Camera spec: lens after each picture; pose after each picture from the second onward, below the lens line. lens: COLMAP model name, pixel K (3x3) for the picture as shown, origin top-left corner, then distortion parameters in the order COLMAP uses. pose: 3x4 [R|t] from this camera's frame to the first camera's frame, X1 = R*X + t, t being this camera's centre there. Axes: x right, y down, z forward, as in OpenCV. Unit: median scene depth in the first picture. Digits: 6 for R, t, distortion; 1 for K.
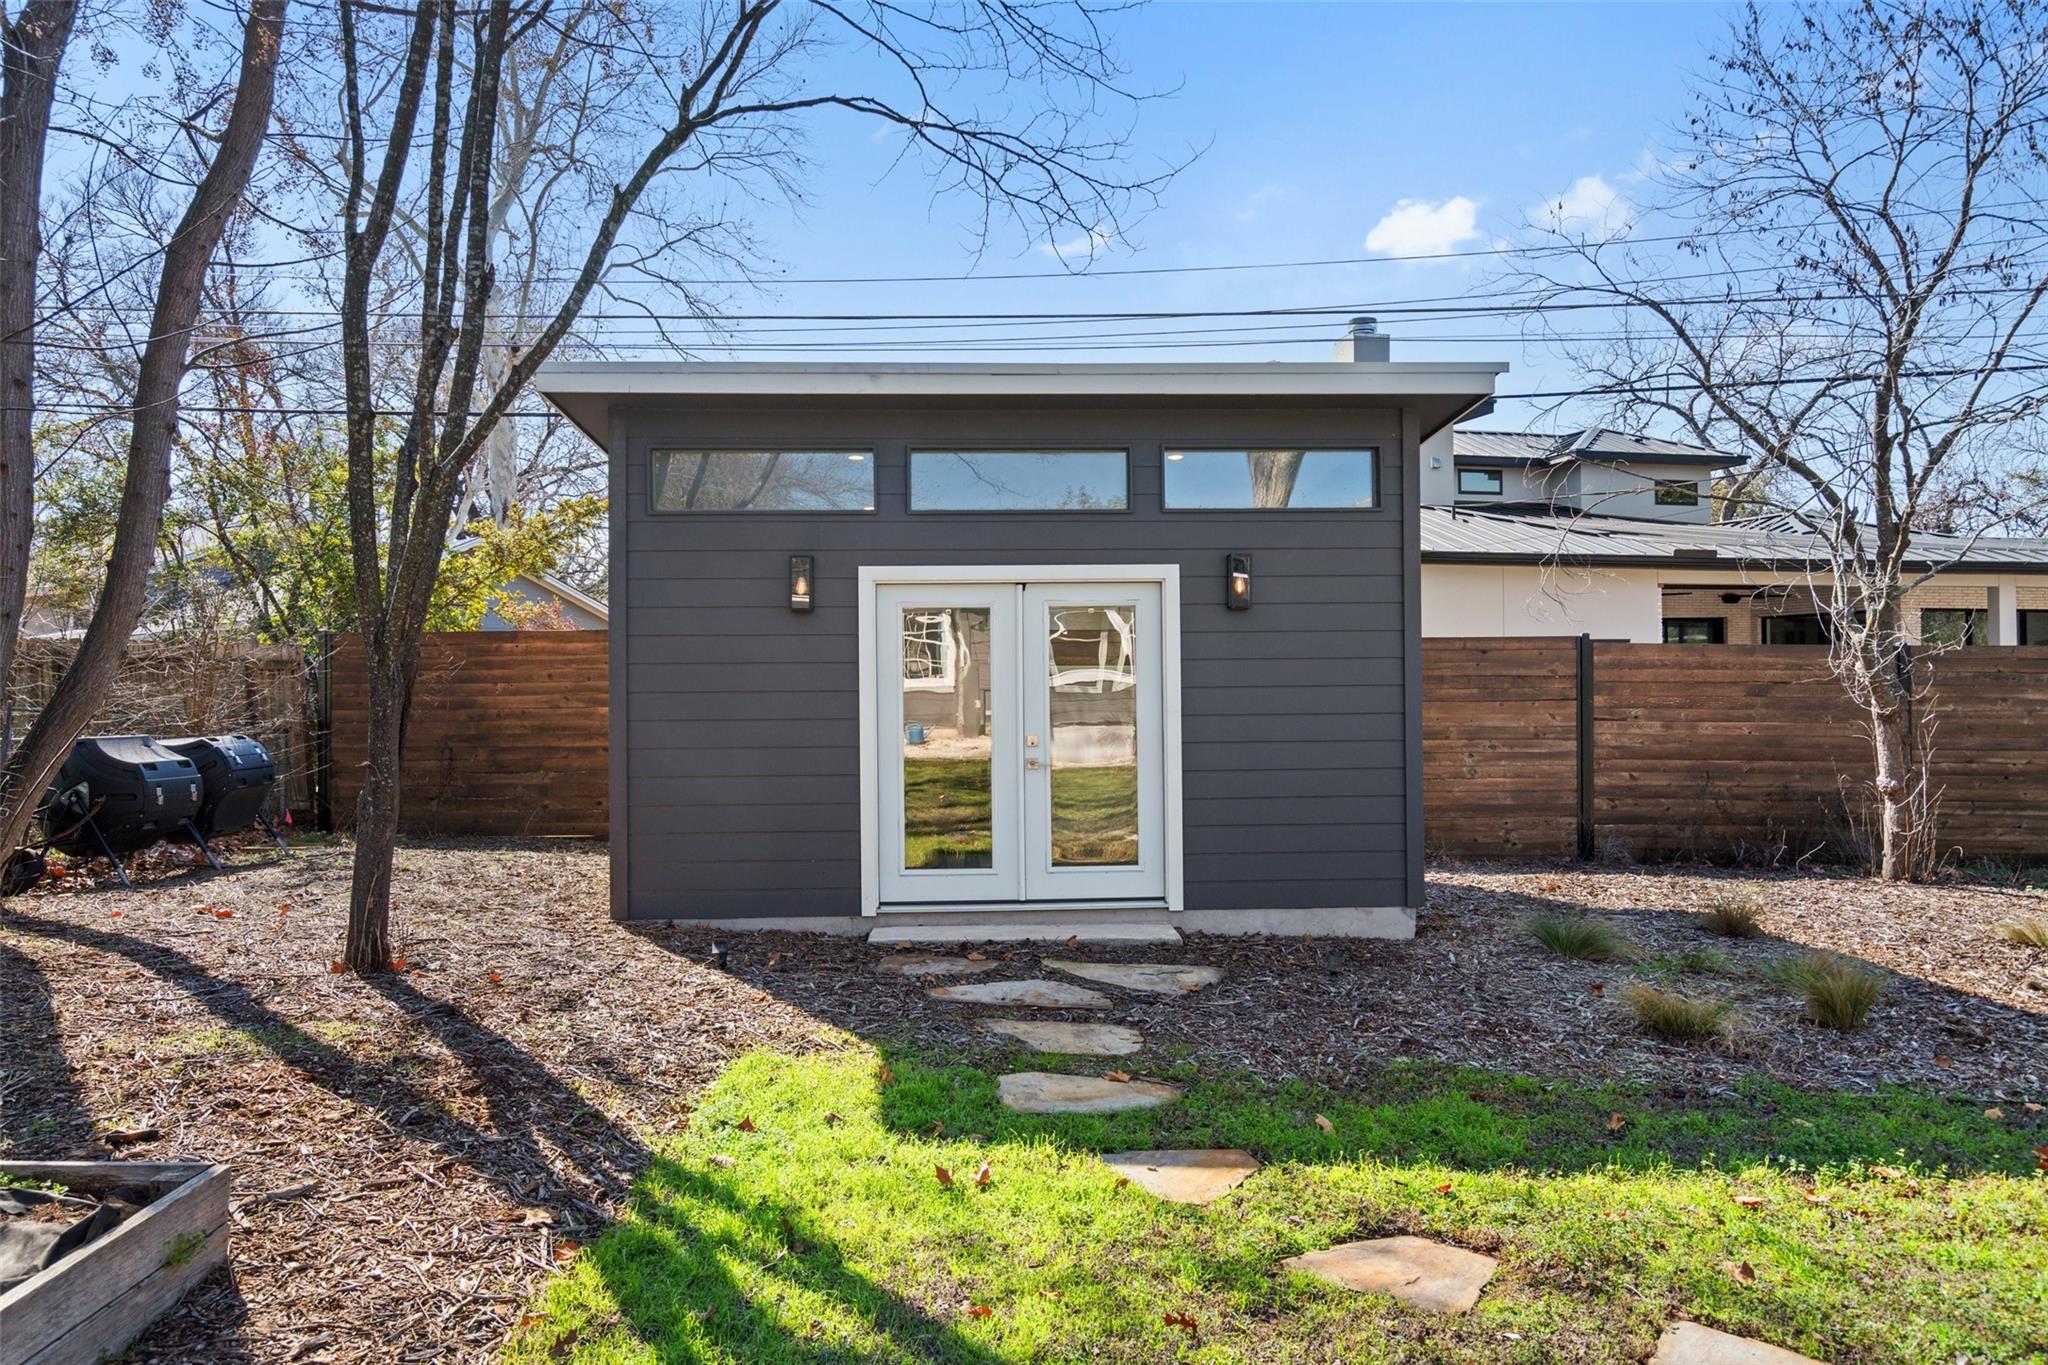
lens RADIAL K [[1443.9, 0, 1083.2], [0, 1443.9, 677.1], [0, 0, 1]] dist [0.005922, 0.001805]
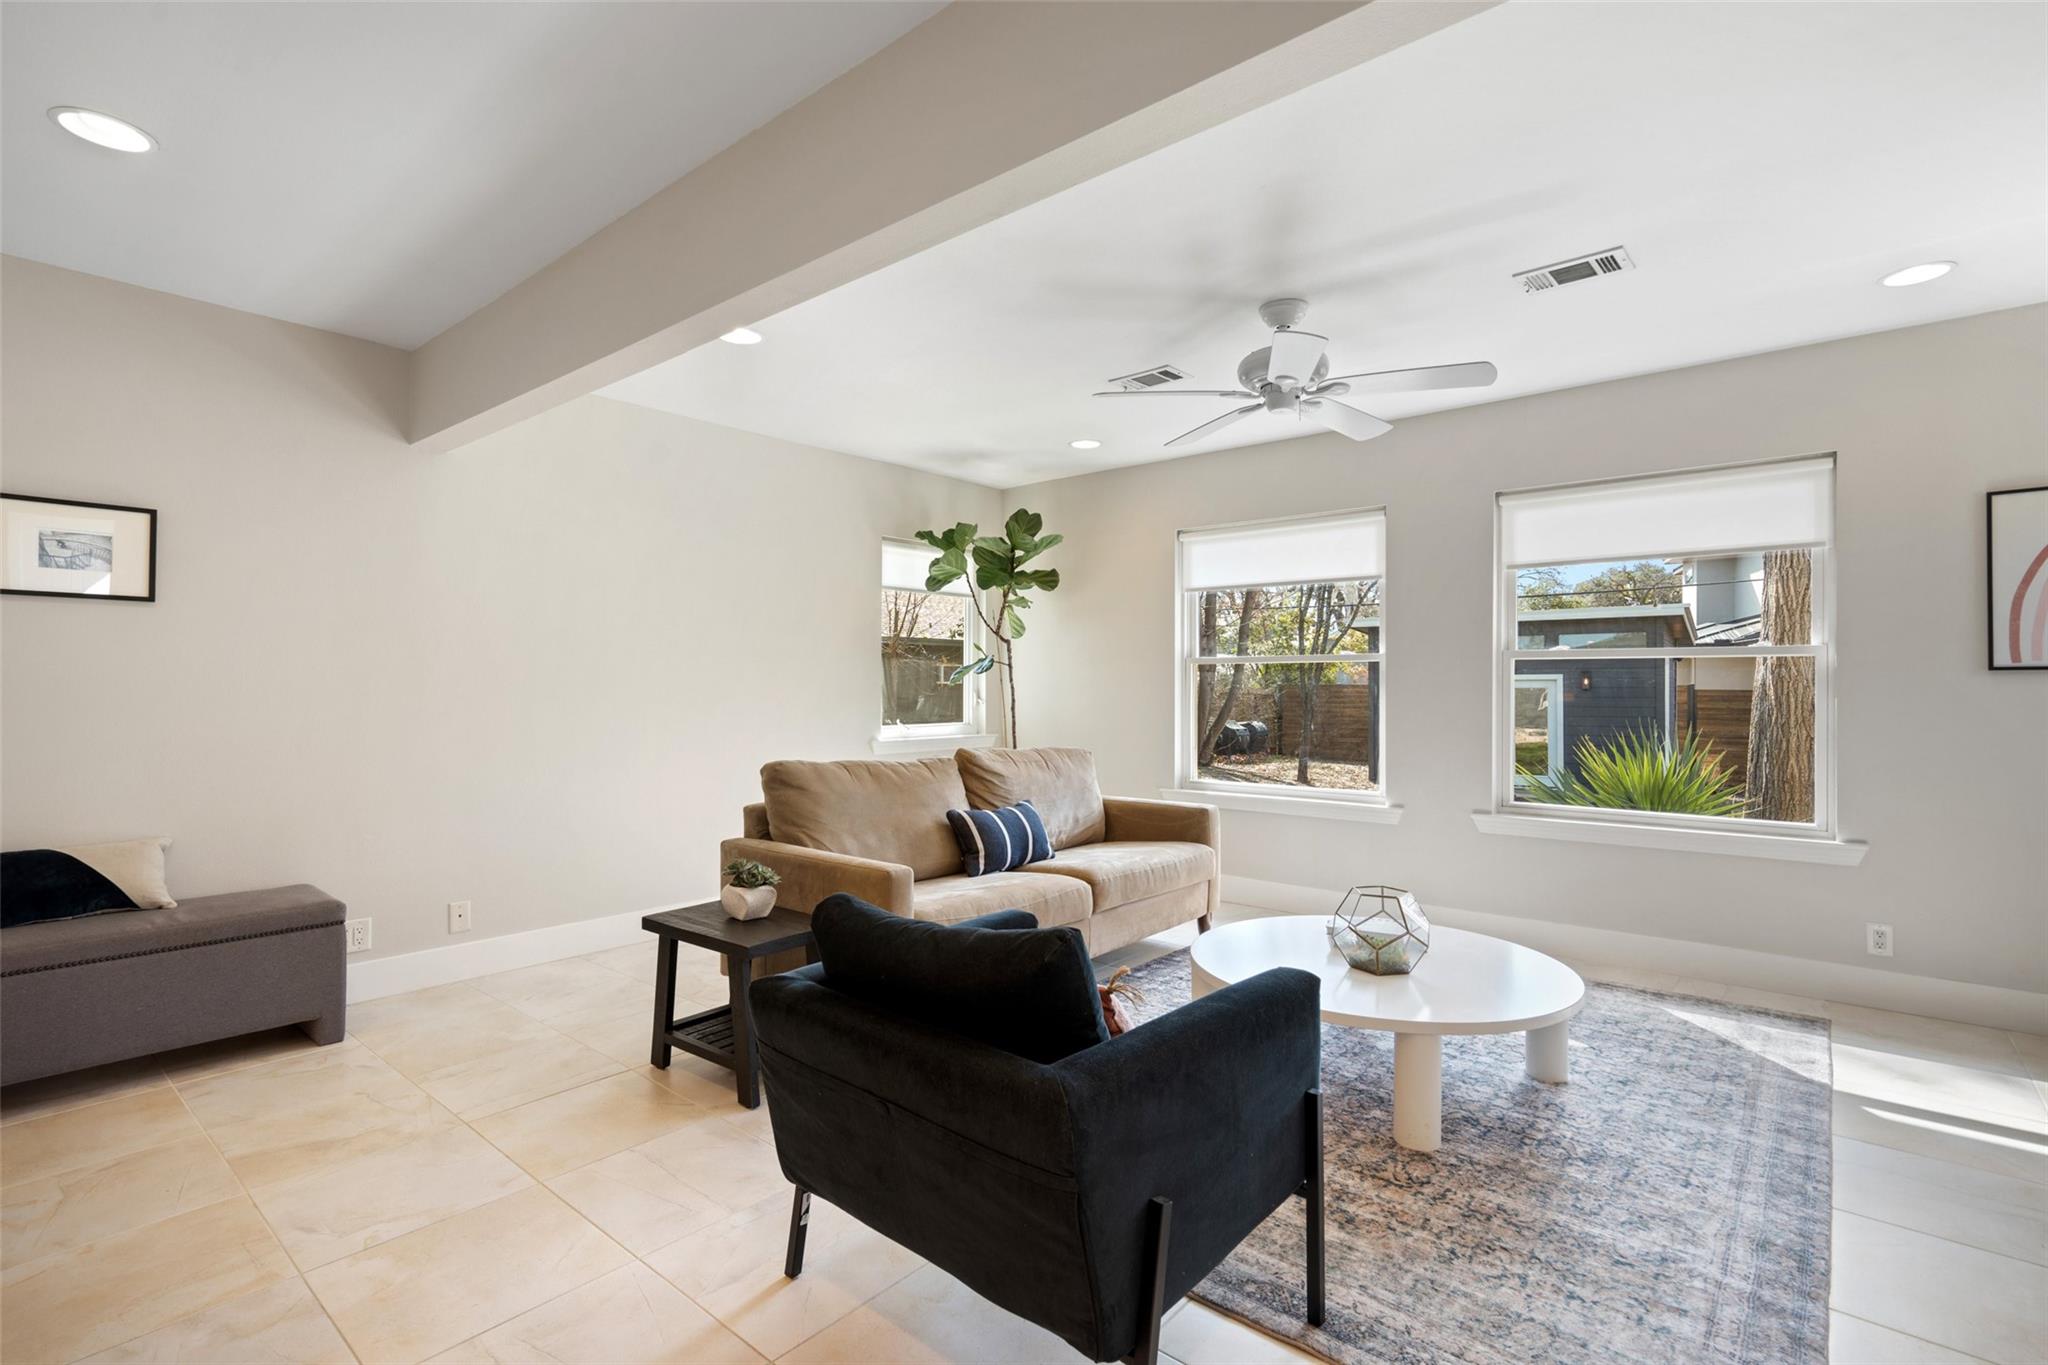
lens RADIAL K [[946.5, 0, 1021.6], [0, 946.5, 686.7], [0, 0, 1]] dist [-0.004416, 0.000538]
pose [[0.747832, 0.007092, -0.663850, 0.429484], [-0.004380, 0.999974, 0.005749, -0.048876], [0.663873, -0.001391, 0.747844, -0.961433]]
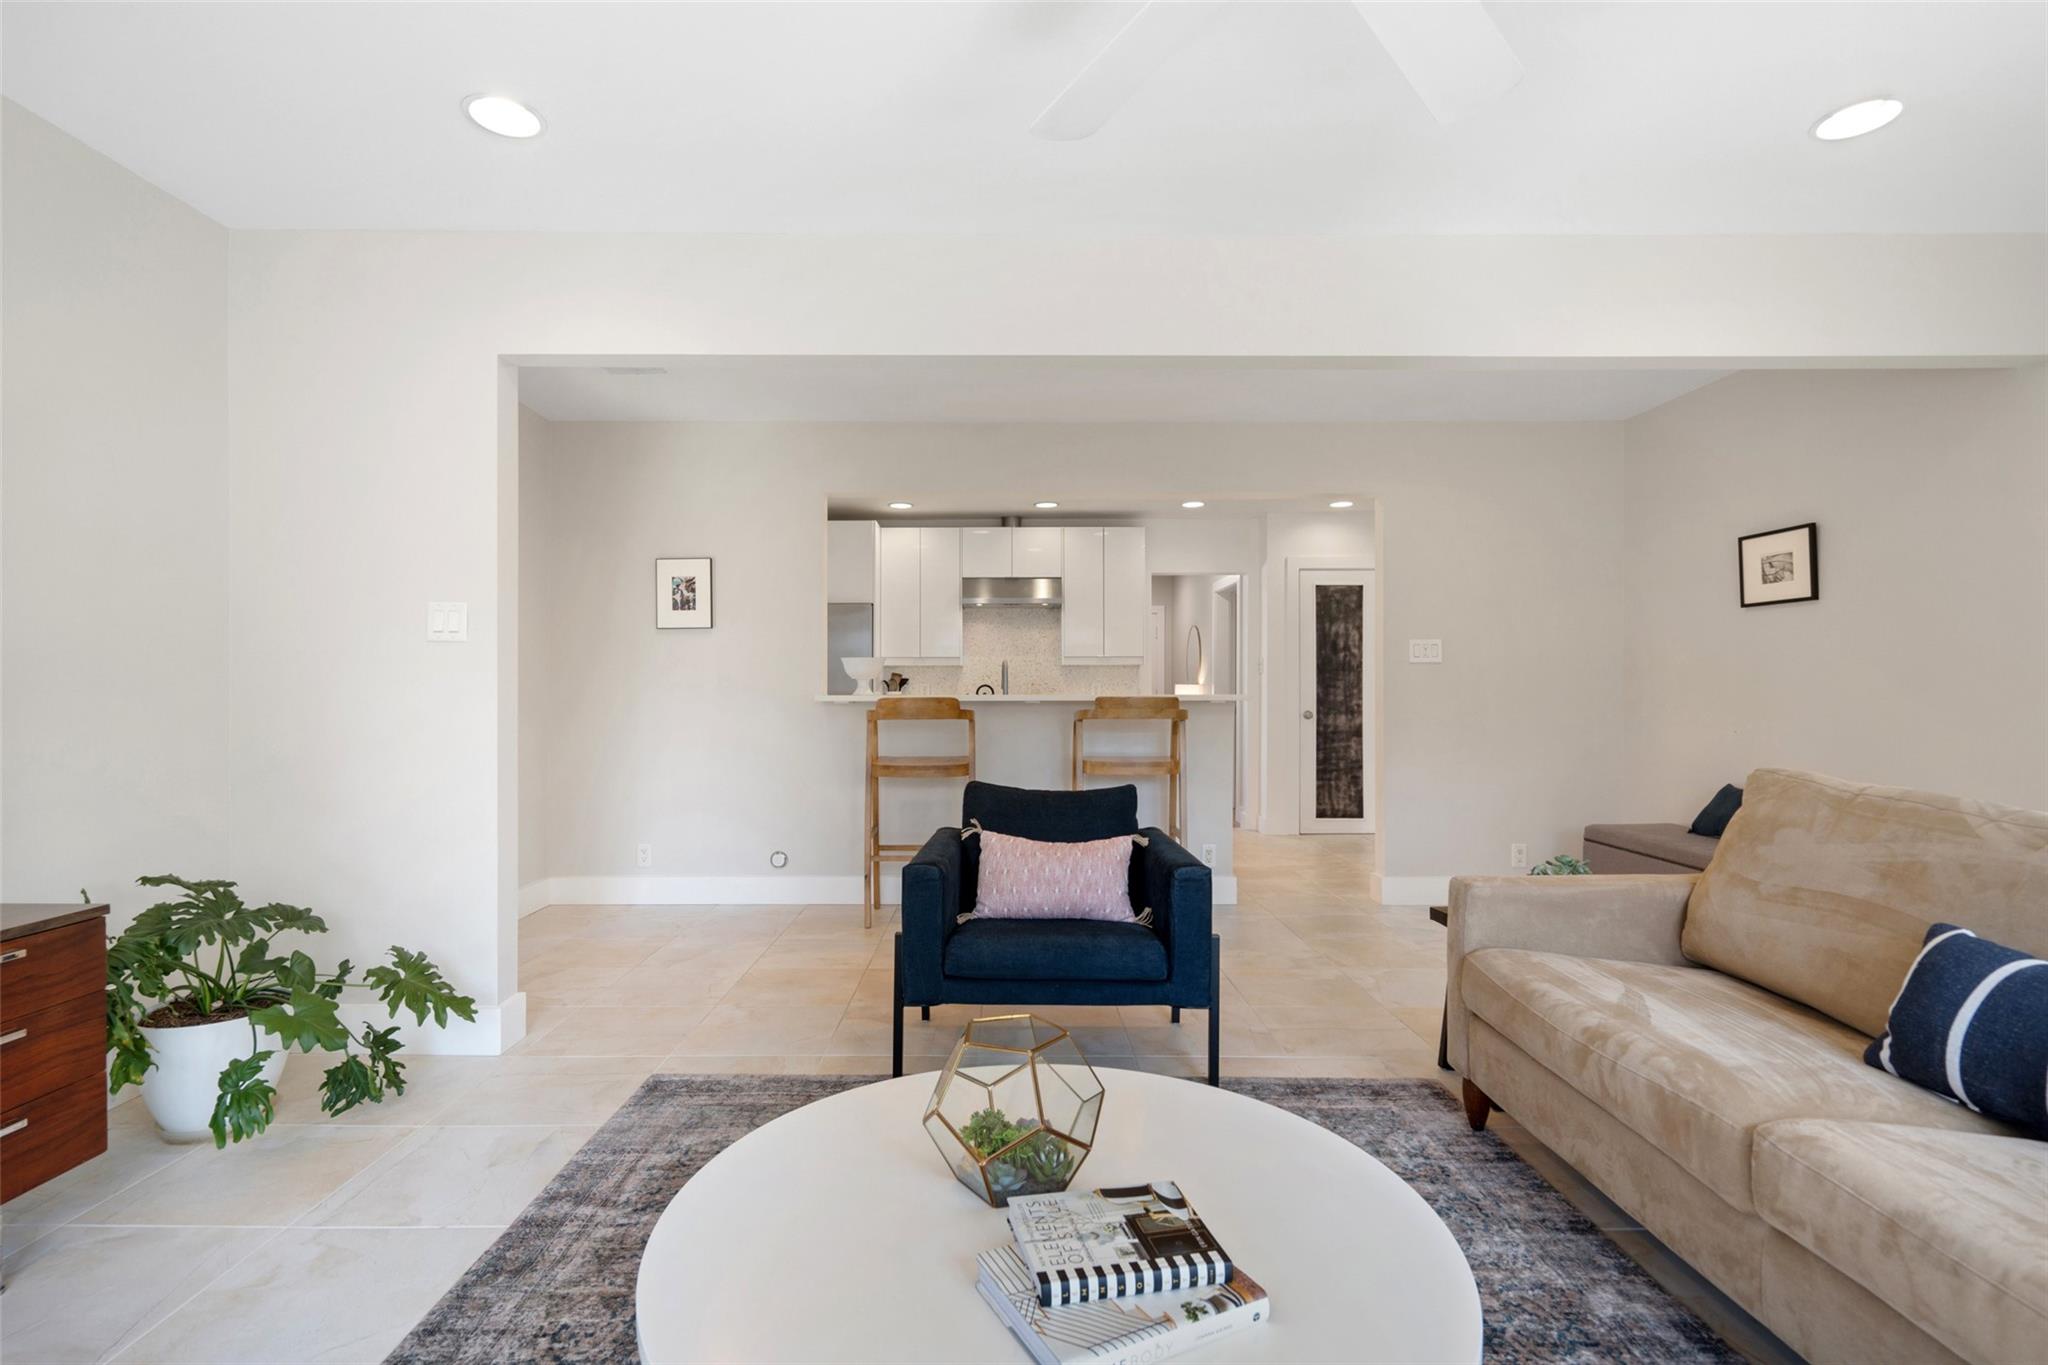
lens RADIAL K [[975.0, 0, 999.1], [0, 975.0, 694.9], [0, 0, 1]] dist [-0.003819, 0.001231]
pose [[-0.999713, 0.005469, 0.023326, 0.330104], [0.005504, 0.999984, 0.001433, -0.039592], [-0.023318, 0.001561, -0.999727, -0.564896]]
